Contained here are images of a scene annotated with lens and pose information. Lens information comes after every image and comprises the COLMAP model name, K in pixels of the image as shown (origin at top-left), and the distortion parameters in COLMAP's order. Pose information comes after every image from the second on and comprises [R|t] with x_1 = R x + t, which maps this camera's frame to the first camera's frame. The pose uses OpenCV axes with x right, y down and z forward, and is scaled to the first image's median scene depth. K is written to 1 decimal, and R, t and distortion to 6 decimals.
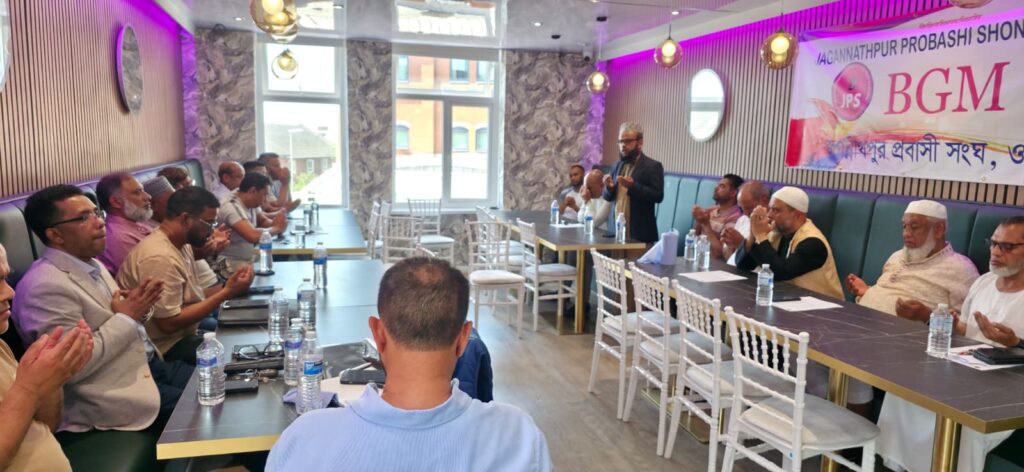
lens RADIAL K [[672.9, 0, 510.0], [0, 672.9, 240.4], [0, 0, 1]] dist [-0.002660, -0.007978]
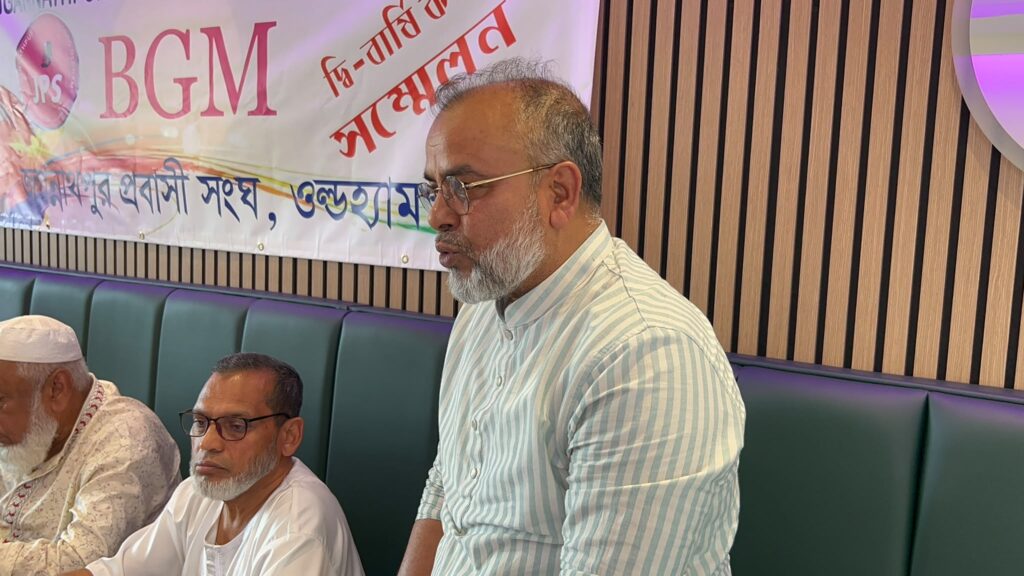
lens RADIAL K [[904.3, 0, 522.6], [0, 904.3, 292.4], [0, 0, 1]] dist [0.019723, -0.046252]
pose [[0.737515, -0.074476, 0.671212, 0.357434], [0.081720, 0.996439, 0.020770, -0.050837], [-0.670368, 0.039533, 0.740975, 0.322066]]
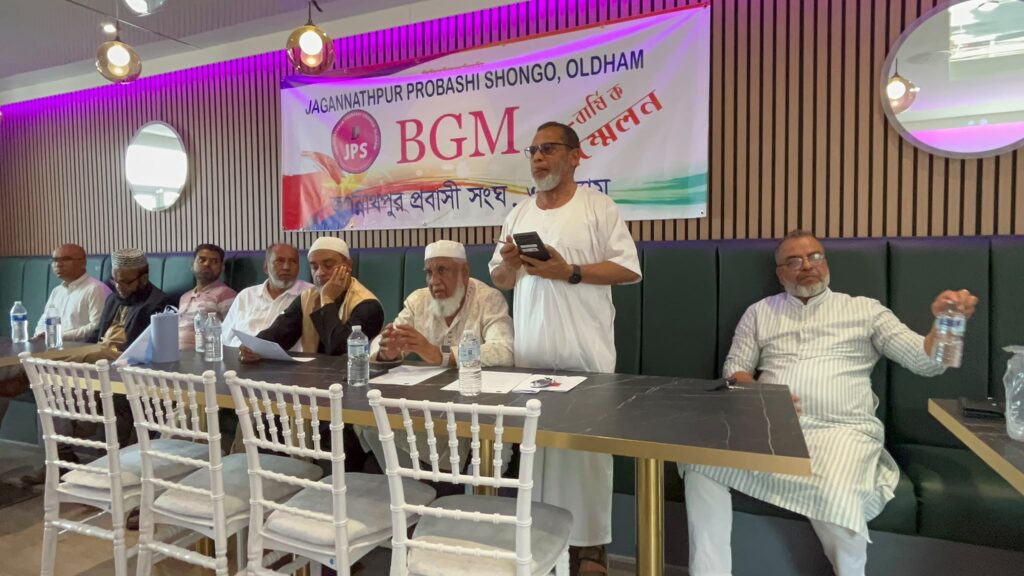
lens RADIAL K [[592.6, 0, 509.9], [0, 592.6, 285.9], [0, 0, 1]] dist [0.000018, -0.001885]
pose [[0.637074, -0.069239, 0.767687, 0.012031], [0.140440, 0.989713, -0.027282, 0.028139], [-0.757901, 0.125194, 0.640244, 0.408138]]
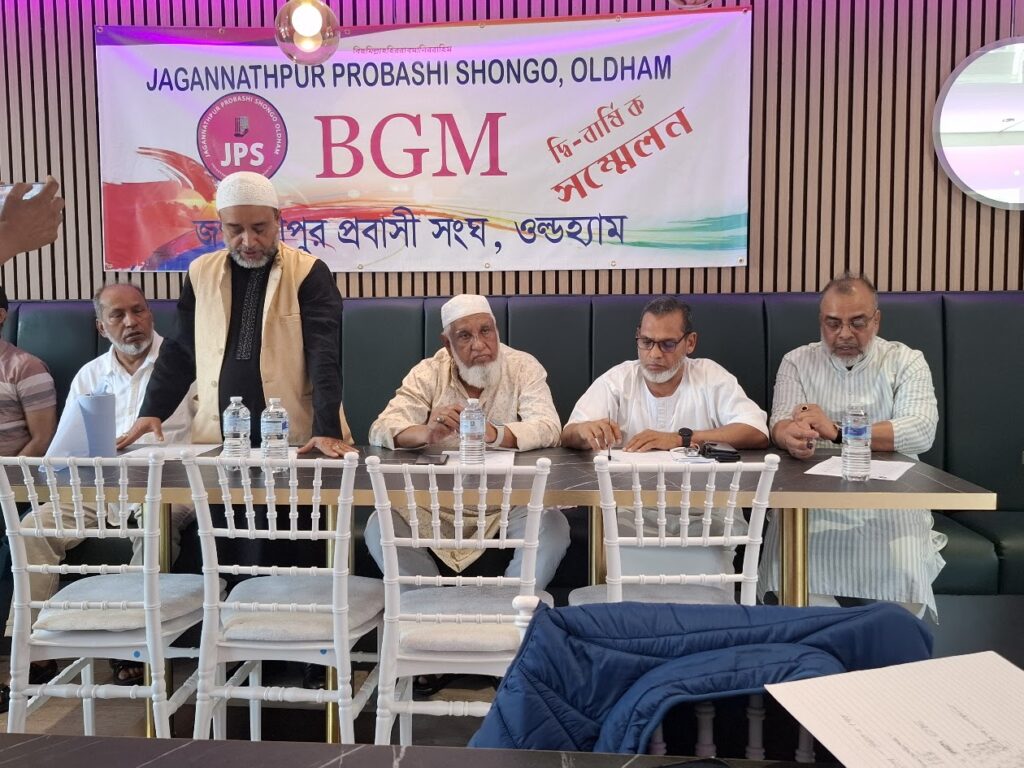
lens RADIAL K [[991.8, 0, 523.2], [0, 991.8, 392.1], [0, 0, 1]] dist [0.086283, 0.000000]
pose [[0.351351, -0.099025, 0.930992, -0.326802], [0.154476, 0.986894, 0.046672, 0.003906], [-0.923412, 0.127417, 0.362043, 0.534659]]
